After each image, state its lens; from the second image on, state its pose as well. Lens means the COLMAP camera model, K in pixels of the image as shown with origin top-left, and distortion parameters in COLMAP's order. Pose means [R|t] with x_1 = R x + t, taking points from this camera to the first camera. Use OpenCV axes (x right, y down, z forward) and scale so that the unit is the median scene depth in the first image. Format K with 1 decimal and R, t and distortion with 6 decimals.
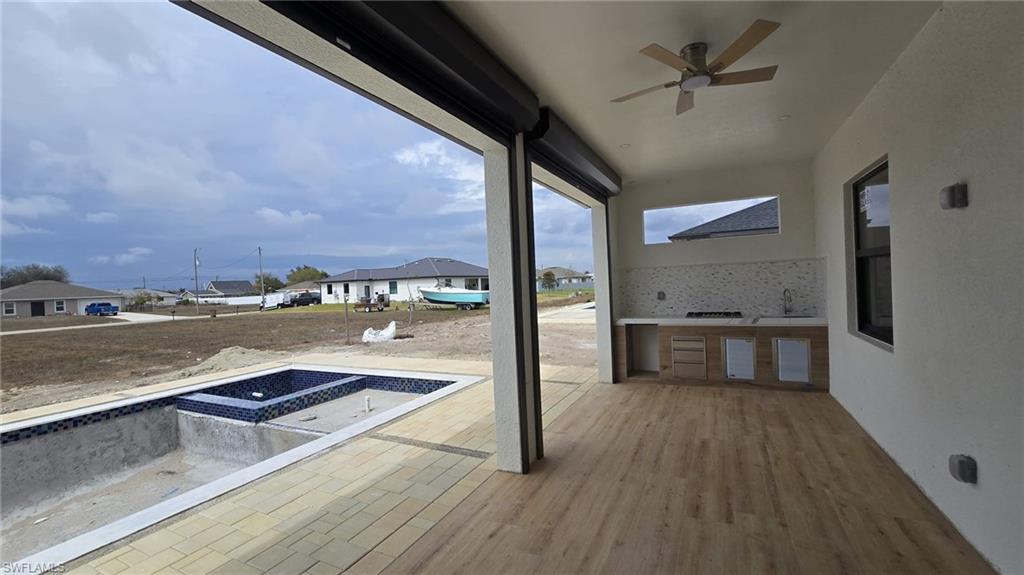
lens RADIAL K [[423.2, 0, 512.0], [0, 423.2, 287.5], [0, 0, 1]] dist [-0.000521, -0.000029]
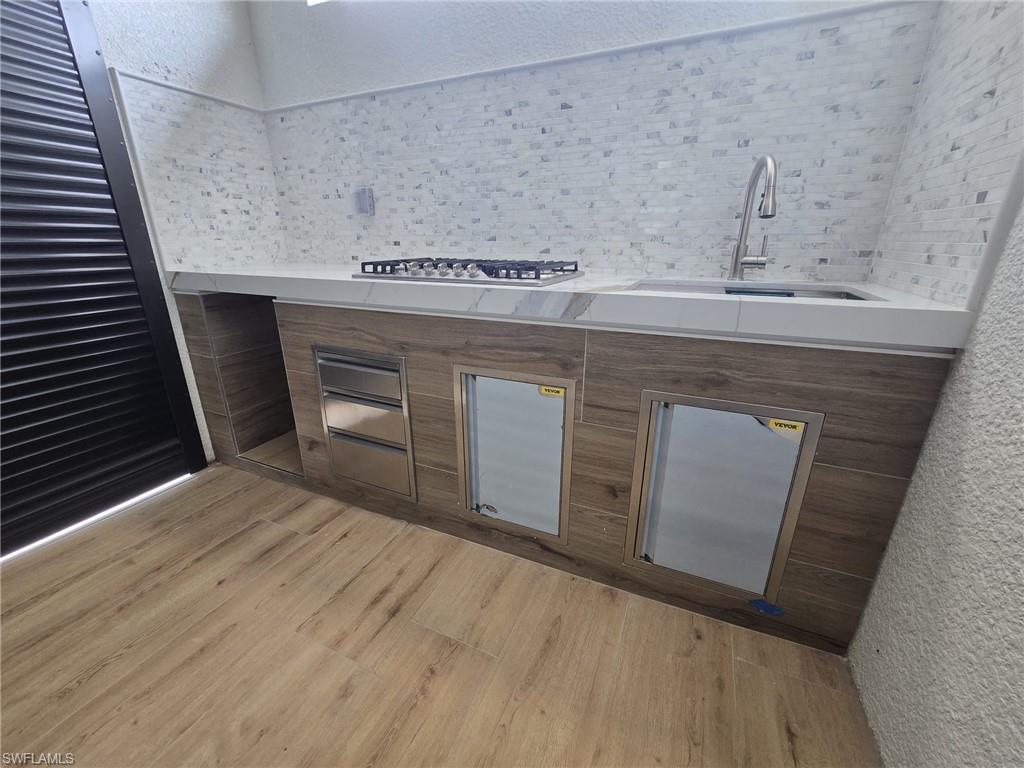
lens RADIAL K [[420.9, 0, 514.3], [0, 420.9, 380.0], [0, 0, 1]] dist [-0.000458, 0.000083]
pose [[0.998331, 0.029436, 0.049686, 0.523830], [-0.043081, 0.952560, 0.301287, 0.053518], [-0.038461, -0.302925, 0.952238, 0.780368]]
